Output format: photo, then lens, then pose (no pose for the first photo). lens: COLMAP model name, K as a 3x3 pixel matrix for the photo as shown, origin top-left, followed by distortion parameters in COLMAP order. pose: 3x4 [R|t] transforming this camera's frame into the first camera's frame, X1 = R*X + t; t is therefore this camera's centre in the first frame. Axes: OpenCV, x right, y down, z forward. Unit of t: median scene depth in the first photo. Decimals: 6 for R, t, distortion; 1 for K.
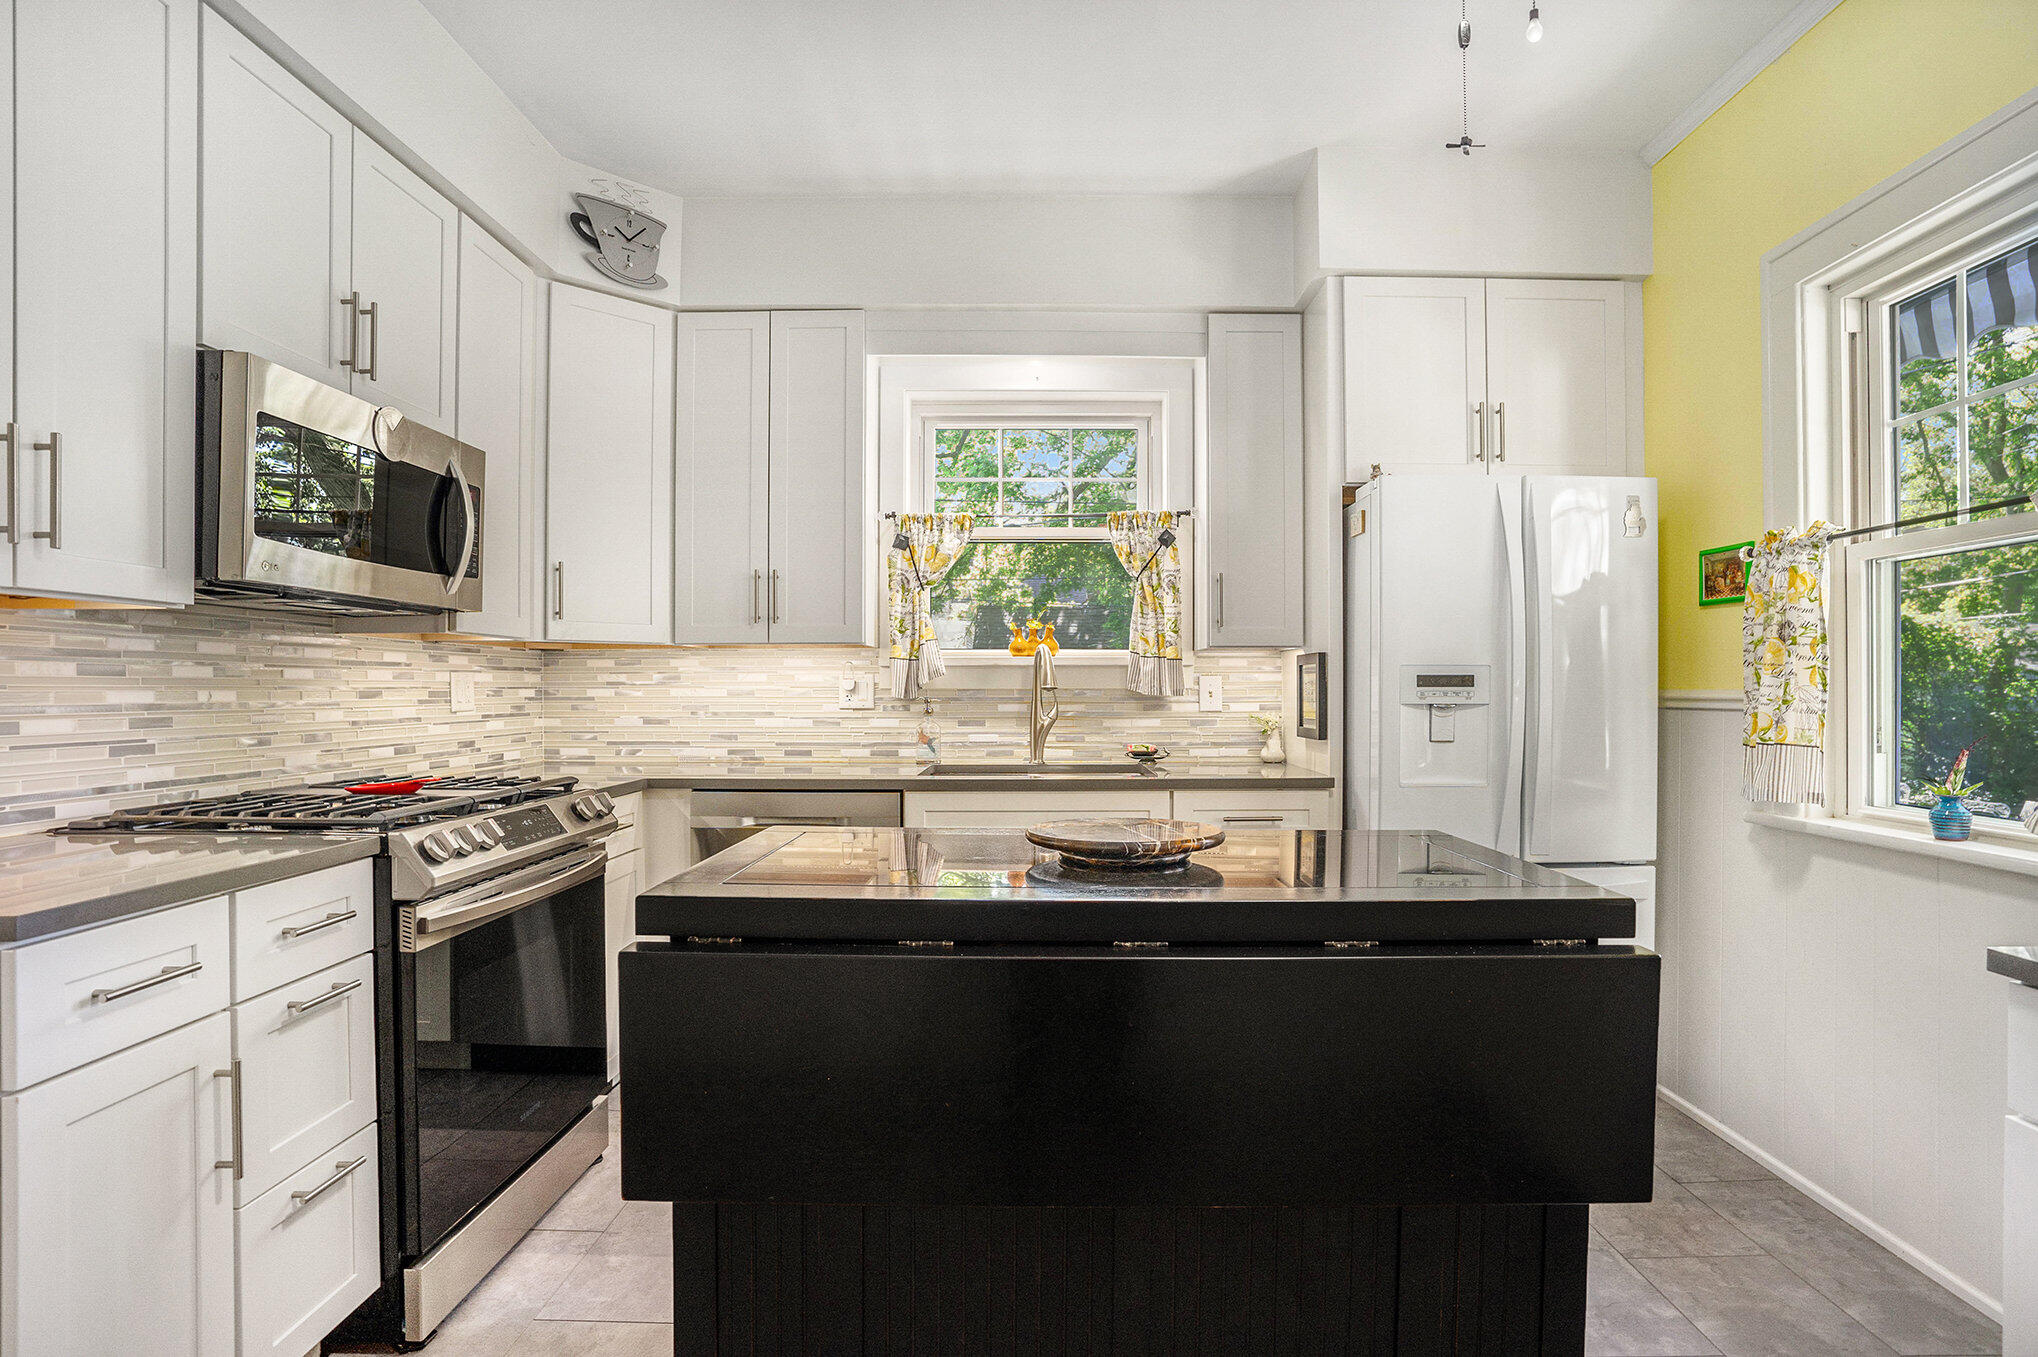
lens RADIAL K [[995.5, 0, 1043.8], [0, 995.5, 688.8], [0, 0, 1]] dist [-0.091435, 0.050083]
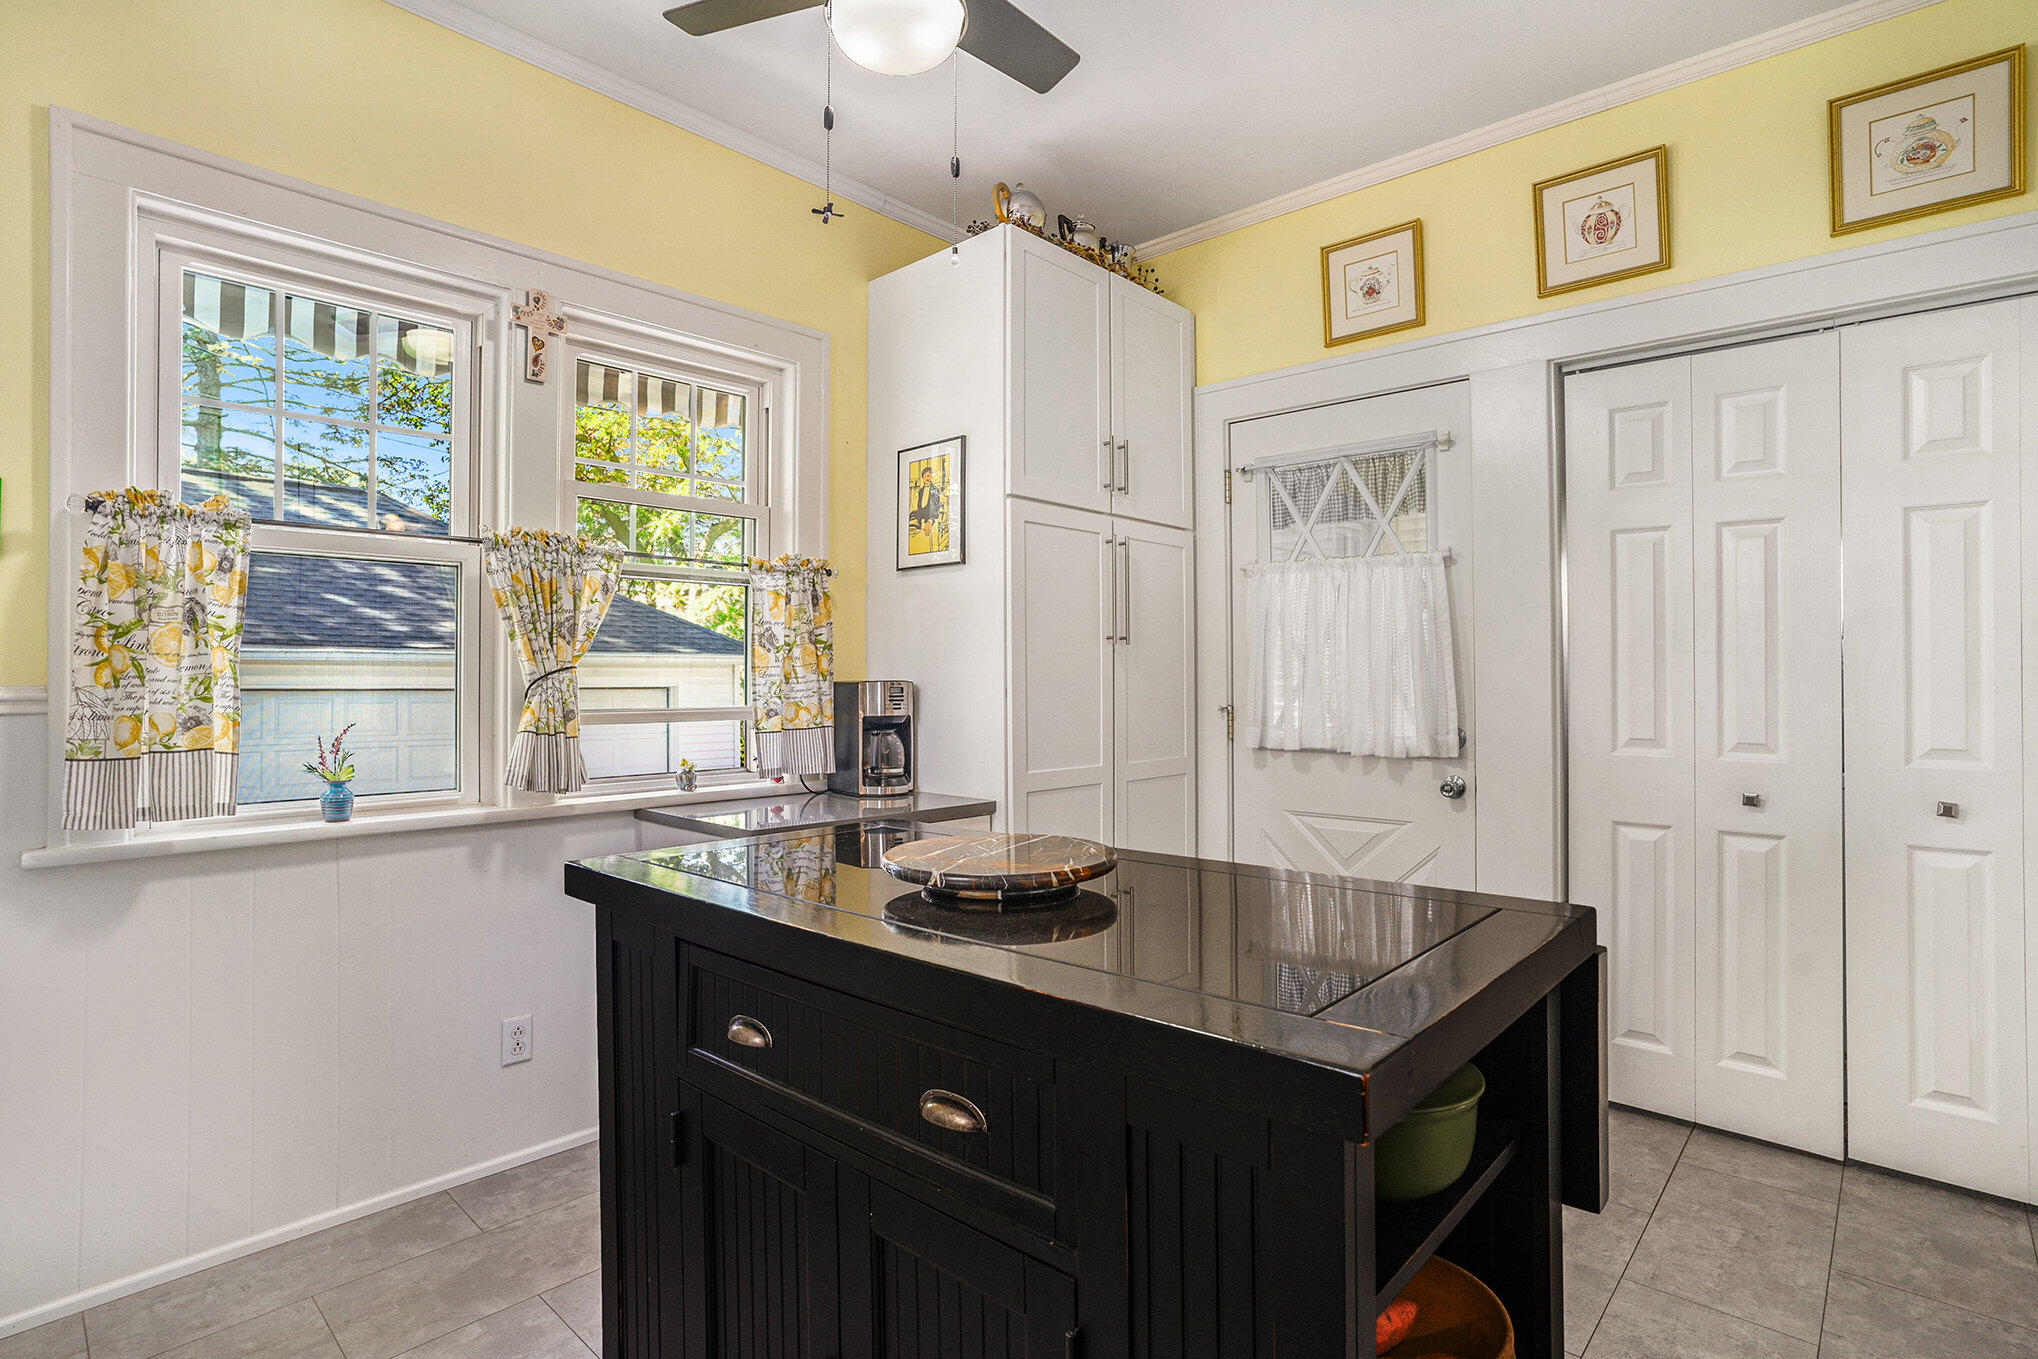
lens RADIAL K [[1007.7, 0, 1016.9], [0, 1007.7, 671.0], [0, 0, 1]] dist [-0.075038, 0.030286]
pose [[-0.742832, 0.004453, 0.669463, -0.234000], [-0.000432, 0.999974, -0.007130, -0.004121], [-0.669478, -0.005585, -0.742811, 0.787850]]
